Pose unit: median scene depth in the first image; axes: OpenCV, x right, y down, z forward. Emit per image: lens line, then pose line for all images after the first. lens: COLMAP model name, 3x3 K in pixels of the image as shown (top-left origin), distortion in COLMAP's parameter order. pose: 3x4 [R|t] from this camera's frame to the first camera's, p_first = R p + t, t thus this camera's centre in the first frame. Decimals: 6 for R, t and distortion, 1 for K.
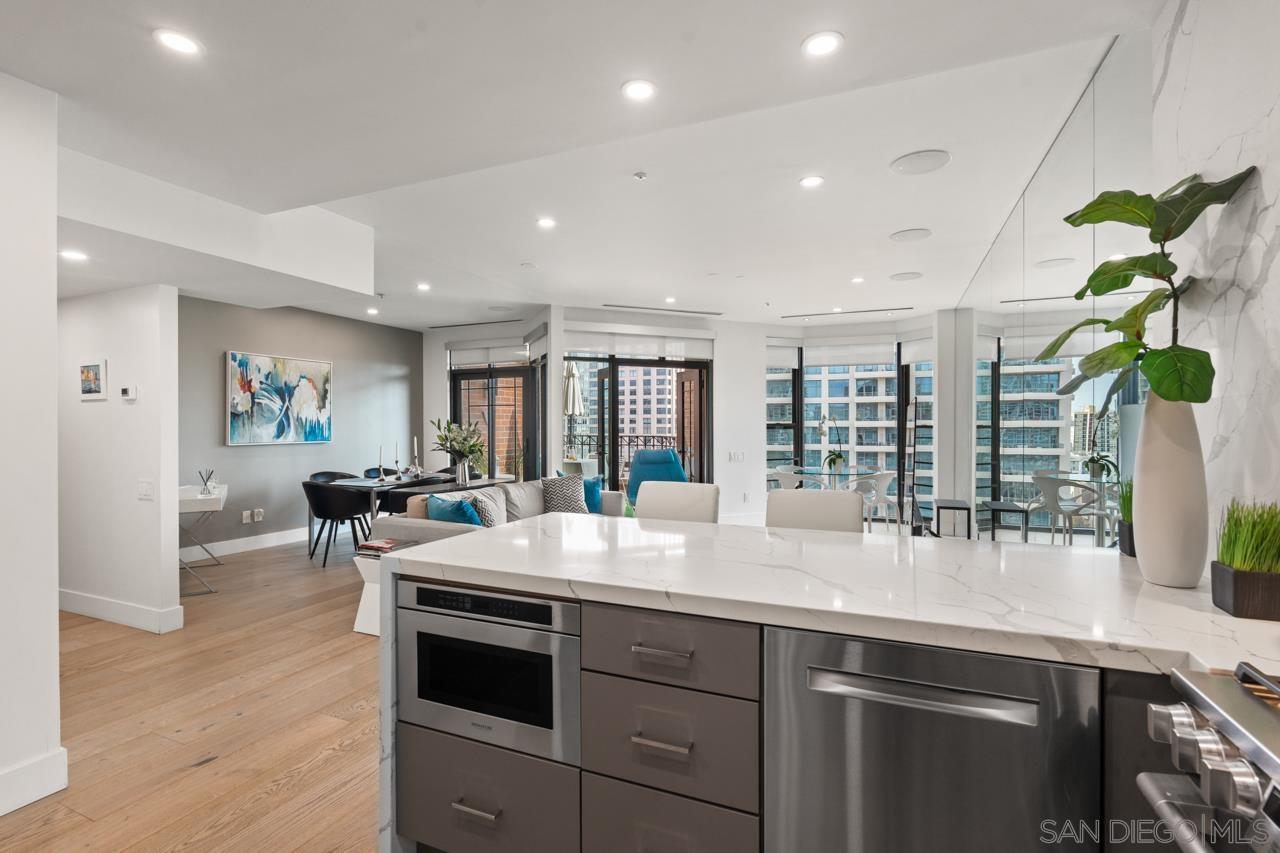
lens RADIAL K [[582.2, 0, 638.0], [0, 582.2, 427.1], [0, 0, 1]] dist [-0.002174, 0.000014]
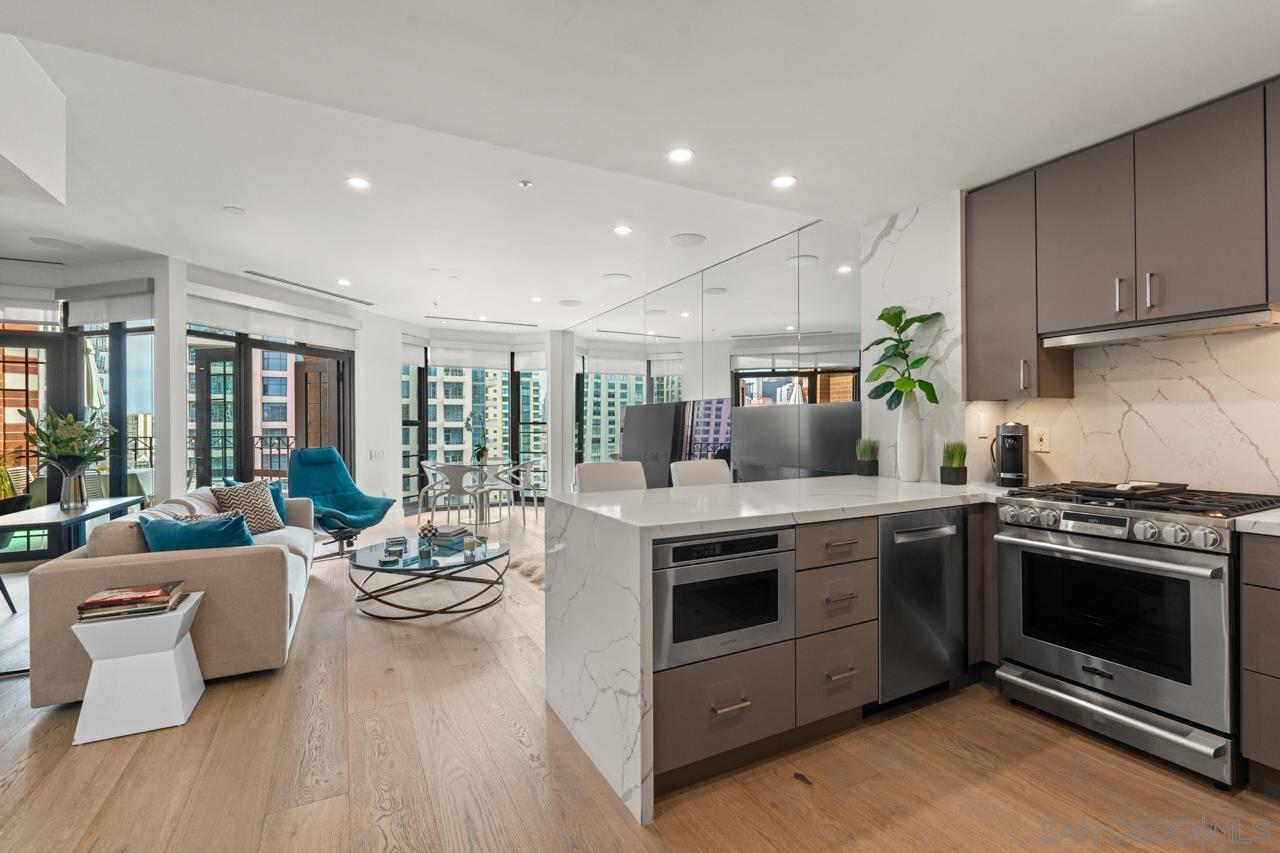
lens RADIAL K [[564.9, 0, 642.2], [0, 564.9, 424.7], [0, 0, 1]] dist [-0.007154, 0.000270]
pose [[0.626595, -0.001557, 0.779344, -0.326799], [0.006888, 0.999970, -0.003539, 0.009232], [-0.779315, 0.007586, 0.626586, 0.088190]]
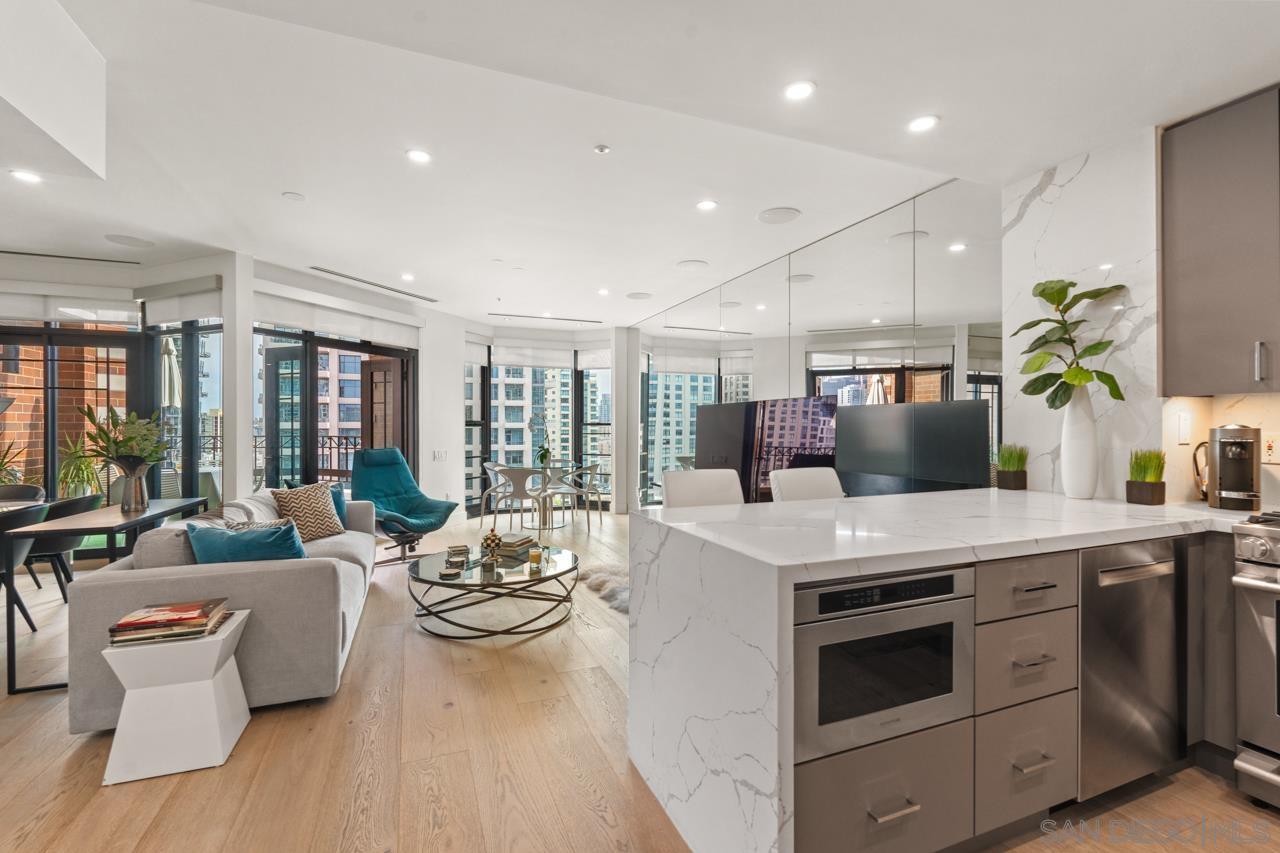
lens RADIAL K [[564.3, 0, 638.1], [0, 564.3, 425.2], [0, 0, 1]] dist [-0.004980, -0.000269]
pose [[0.705365, 0.002585, 0.708840, -0.289785], [0.002146, 0.999981, -0.005781, 0.009232], [-0.708841, 0.005599, 0.705346, 0.155092]]
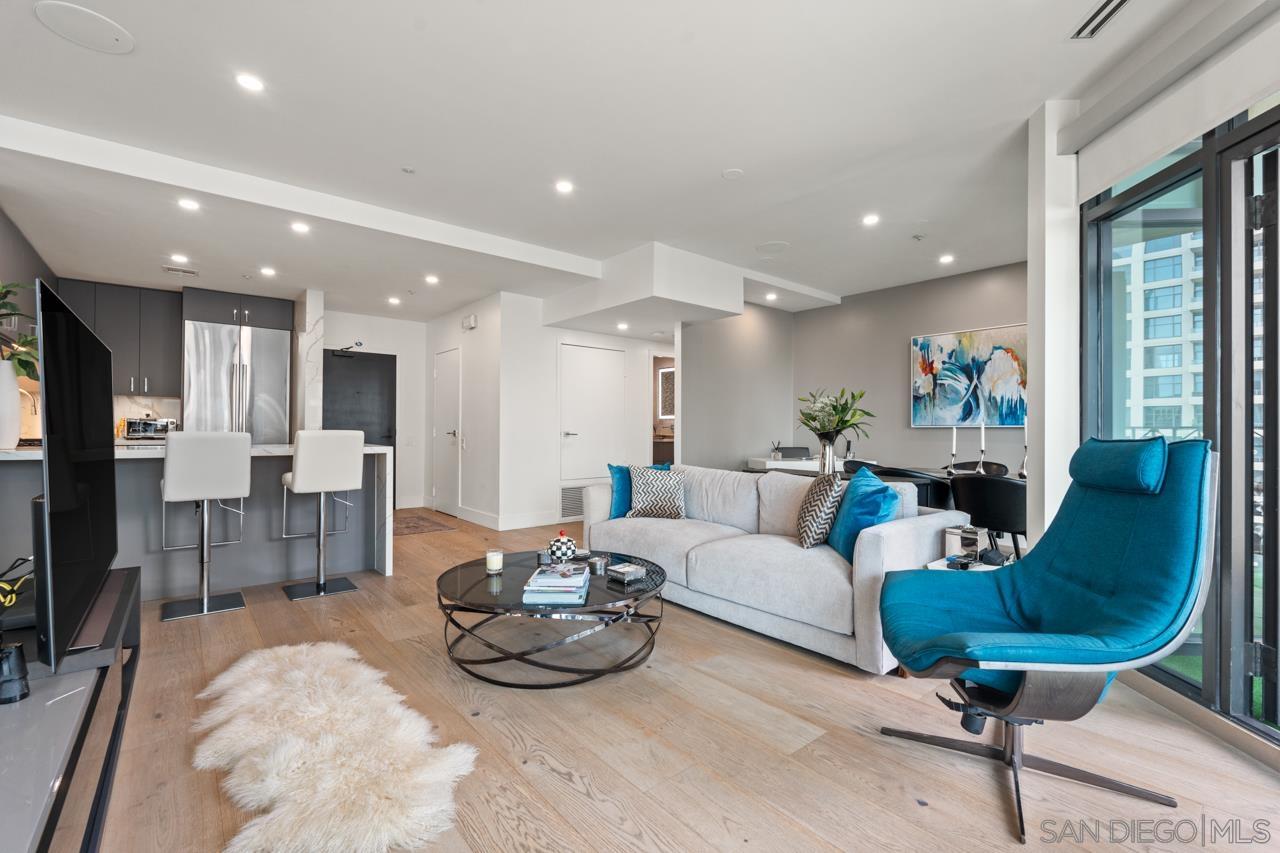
lens RADIAL K [[561.4, 0, 640.0], [0, 561.4, 426.5], [0, 0, 1]] dist [-0.003495, 0.000174]
pose [[-0.452181, -0.008236, -0.891888, 0.378101], [-0.008673, 0.999951, -0.004837, 0.035394], [0.891884, 0.005548, -0.452230, 0.924785]]
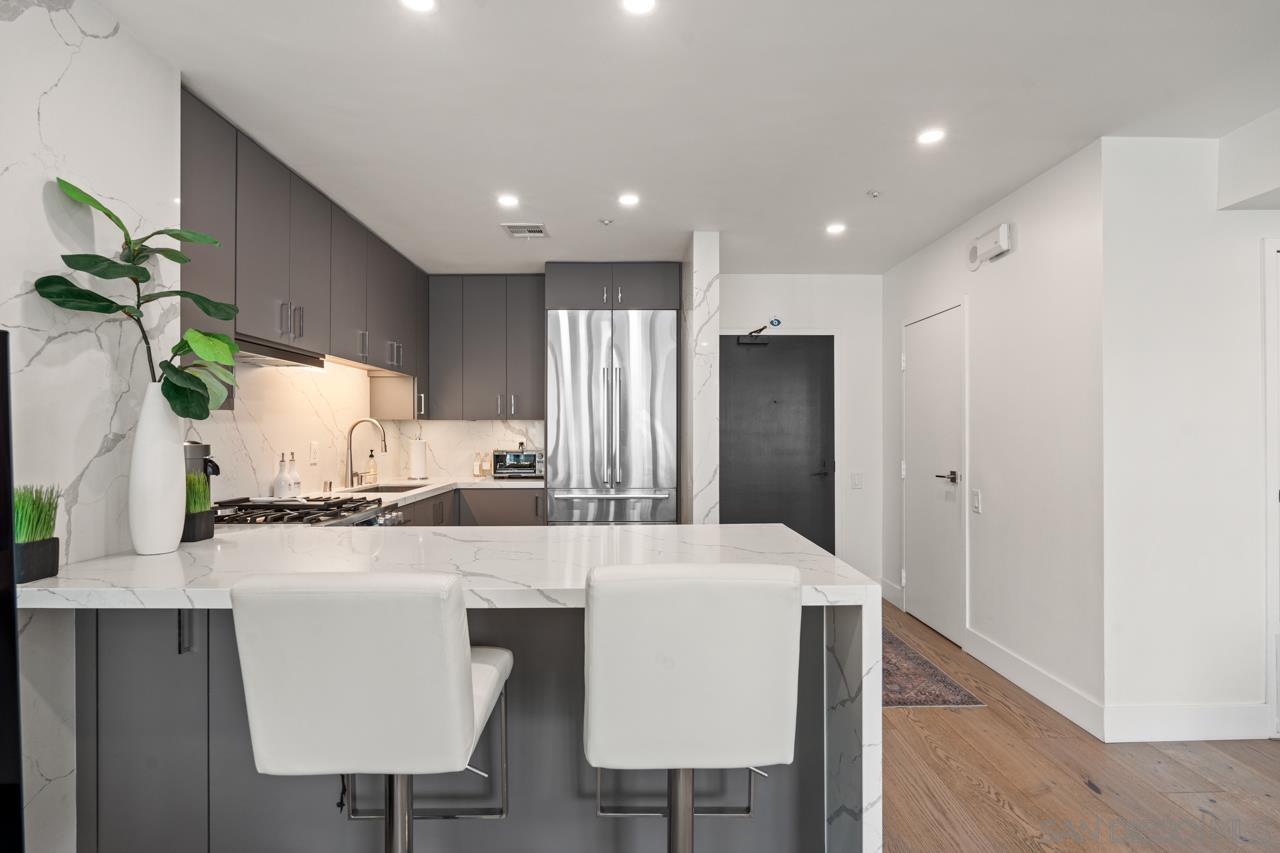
lens RADIAL K [[627.2, 0, 640.0], [0, 627.2, 426.5], [0, 0, 1]] dist [0.001125, 0.000664]
pose [[-0.911358, 0.000188, -0.411615, 0.112942], [0.001876, 0.999991, -0.003695, 0.001410], [0.411611, -0.004140, -0.911350, 0.563145]]
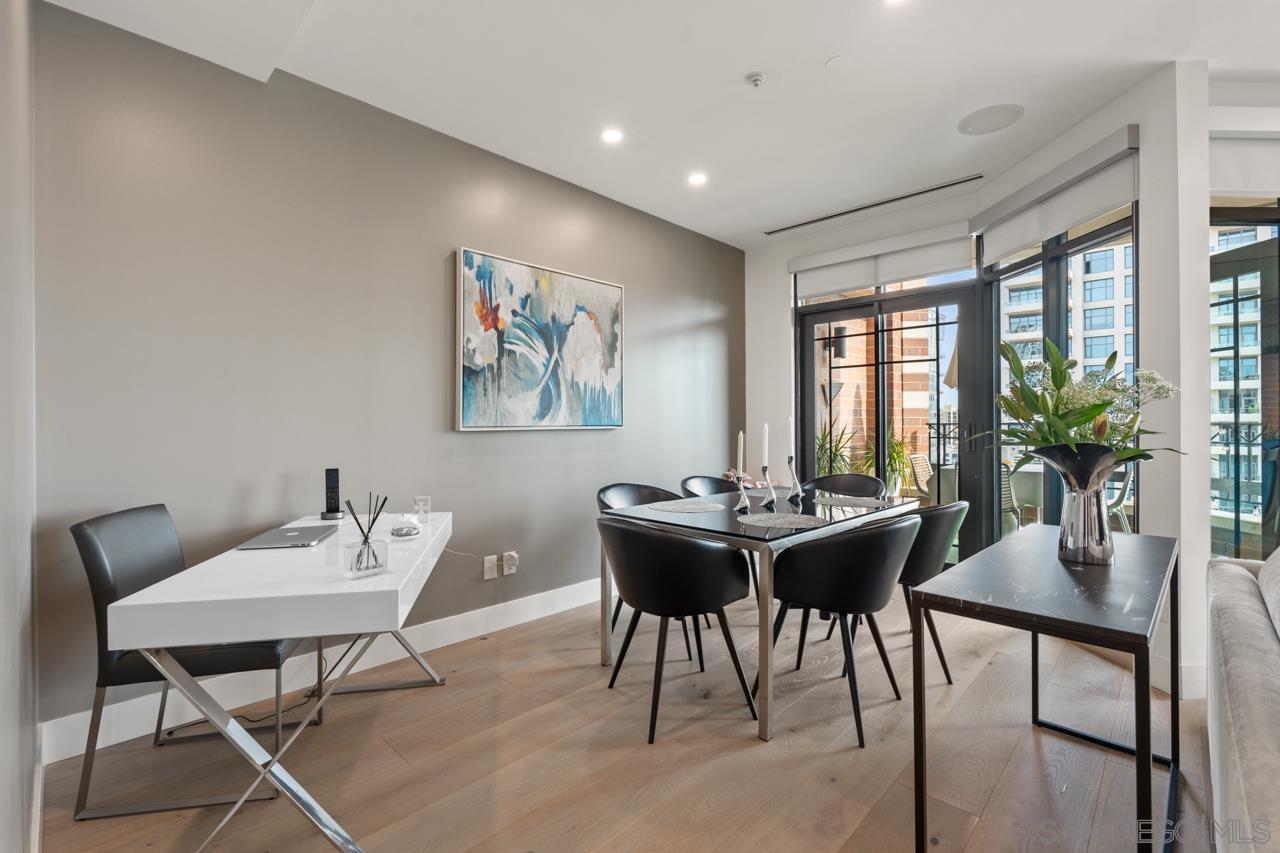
lens RADIAL K [[561.4, 0, 640.0], [0, 561.4, 426.5], [0, 0, 1]] dist [-0.003495, 0.000174]
pose [[0.934782, 0.001491, -0.355219, -0.342074], [0.000105, 0.999990, 0.004474, 0.023351], [0.355222, -0.004219, 0.934772, 0.535768]]
